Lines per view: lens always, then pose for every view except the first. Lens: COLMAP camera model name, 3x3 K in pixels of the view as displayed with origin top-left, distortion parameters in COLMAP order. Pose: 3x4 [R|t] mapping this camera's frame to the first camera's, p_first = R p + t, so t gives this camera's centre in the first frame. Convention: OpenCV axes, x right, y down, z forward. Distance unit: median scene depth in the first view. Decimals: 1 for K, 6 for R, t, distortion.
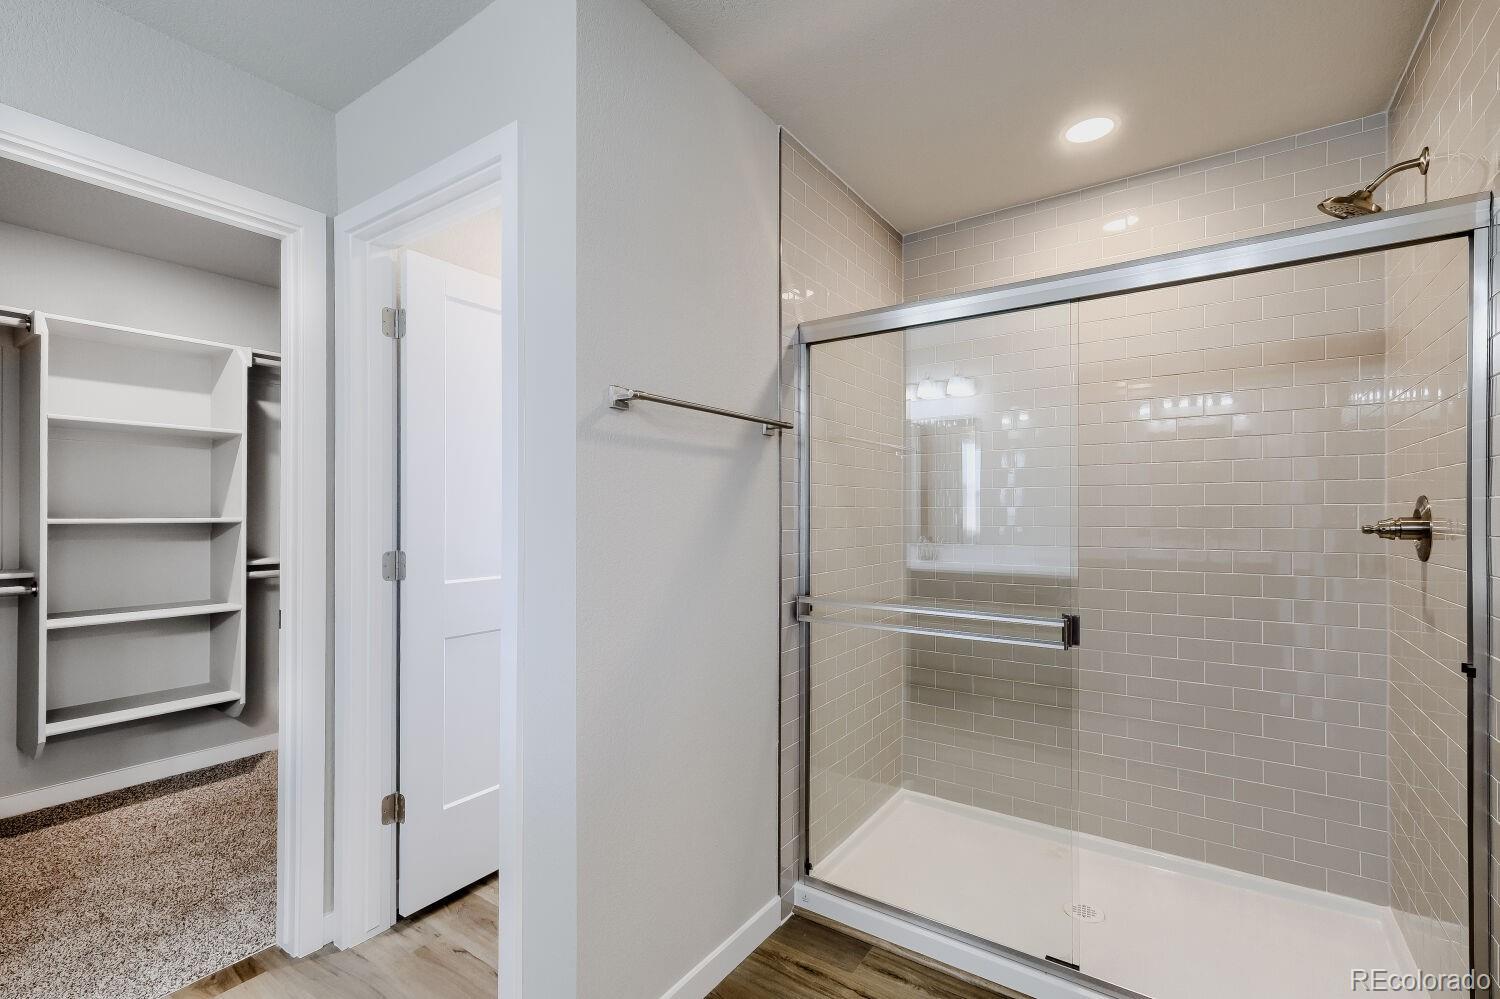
lens RADIAL K [[651.2, 0, 749.0], [0, 651.2, 508.2], [0, 0, 1]] dist [0.001654, 0.000238]
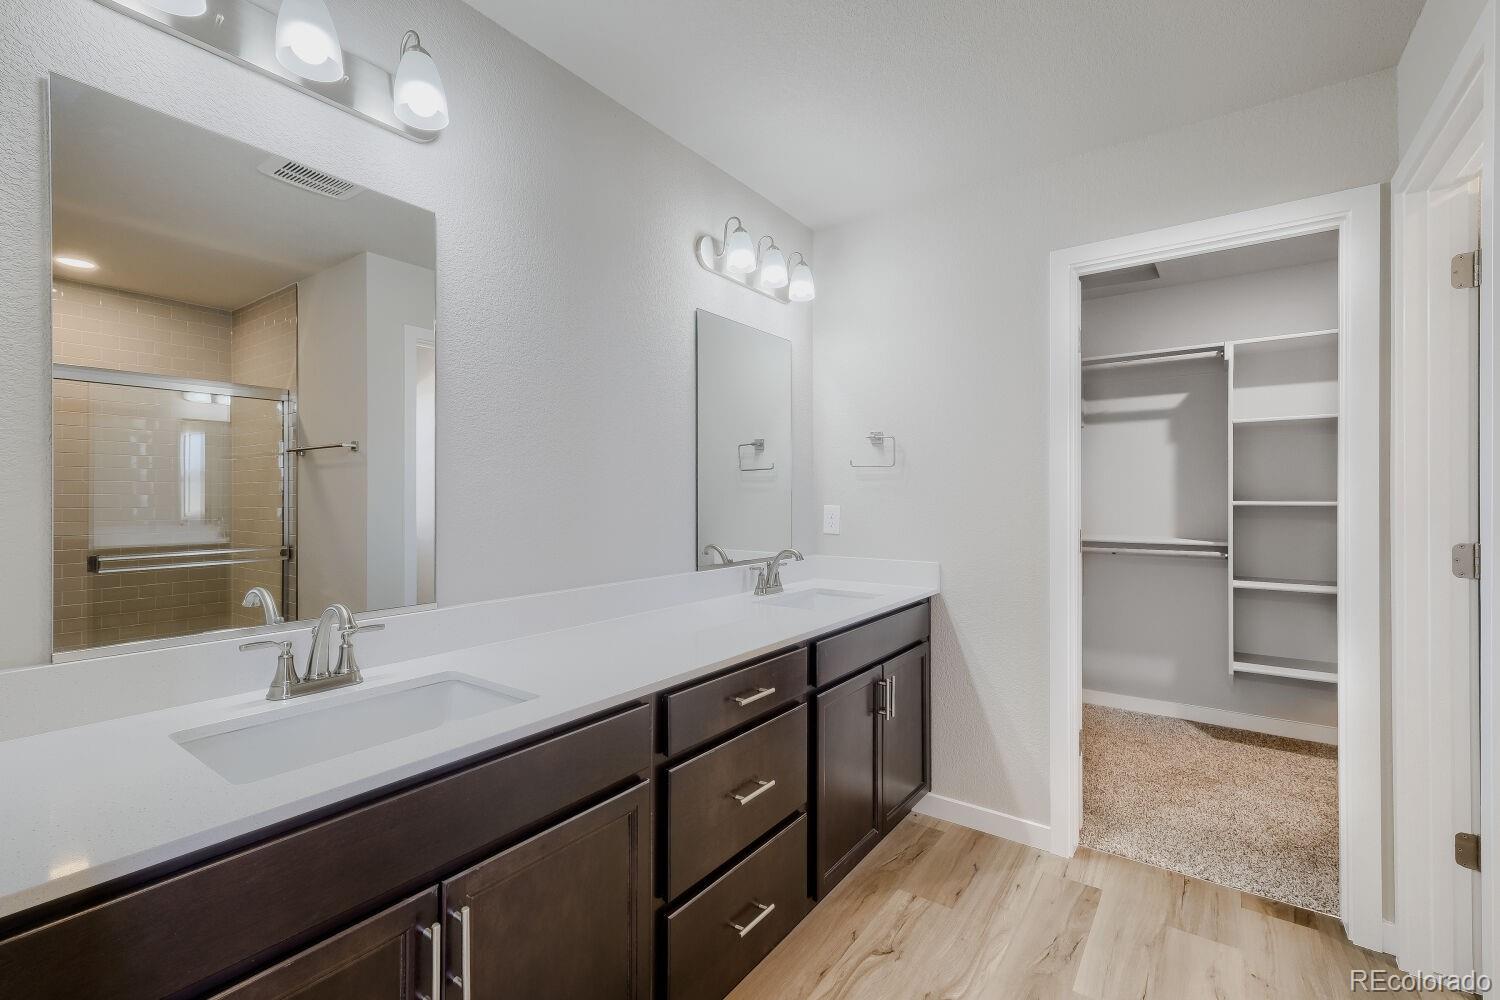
lens RADIAL K [[651.2, 0, 741.6], [0, 651.2, 496.1], [0, 0, 1]] dist [0.001654, 0.000238]
pose [[-0.029916, 0.000579, -0.999552, 0.275816], [0.006637, 0.999978, 0.000381, -0.001307], [0.999530, -0.006623, -0.029919, 0.081295]]
